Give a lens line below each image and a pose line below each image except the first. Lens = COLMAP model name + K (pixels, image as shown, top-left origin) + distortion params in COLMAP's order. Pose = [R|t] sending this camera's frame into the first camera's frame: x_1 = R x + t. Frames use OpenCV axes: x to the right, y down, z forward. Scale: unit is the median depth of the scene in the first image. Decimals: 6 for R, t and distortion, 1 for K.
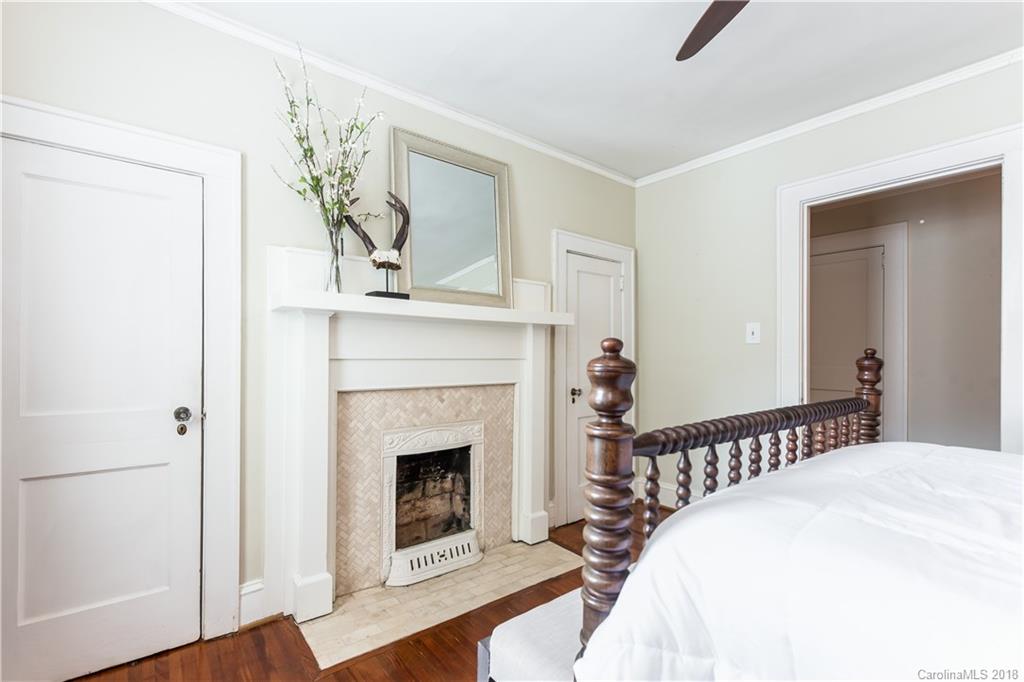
lens RADIAL K [[461.1, 0, 511.8], [0, 461.1, 347.9], [0, 0, 1]] dist [-0.001093, -0.000197]
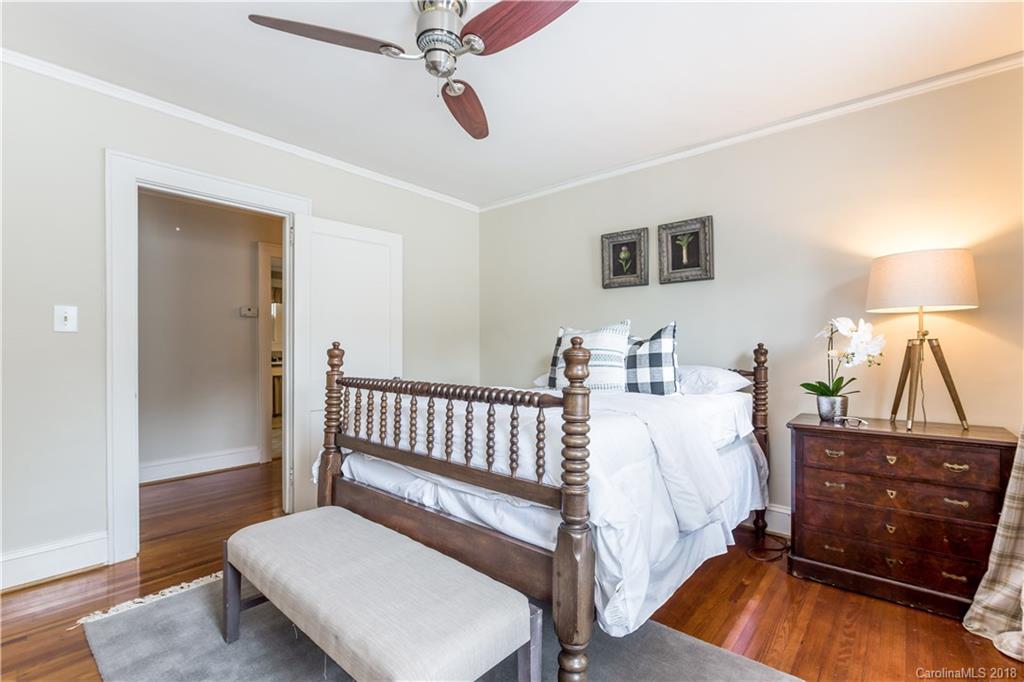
lens RADIAL K [[461.1, 0, 511.6], [0, 461.1, 343.2], [0, 0, 1]] dist [-0.001093, -0.000197]
pose [[-0.178514, 0.004308, 0.983928, -0.672202], [-0.014082, 0.999877, -0.006933, 0.007329], [-0.983837, -0.015094, -0.178431, 0.712144]]
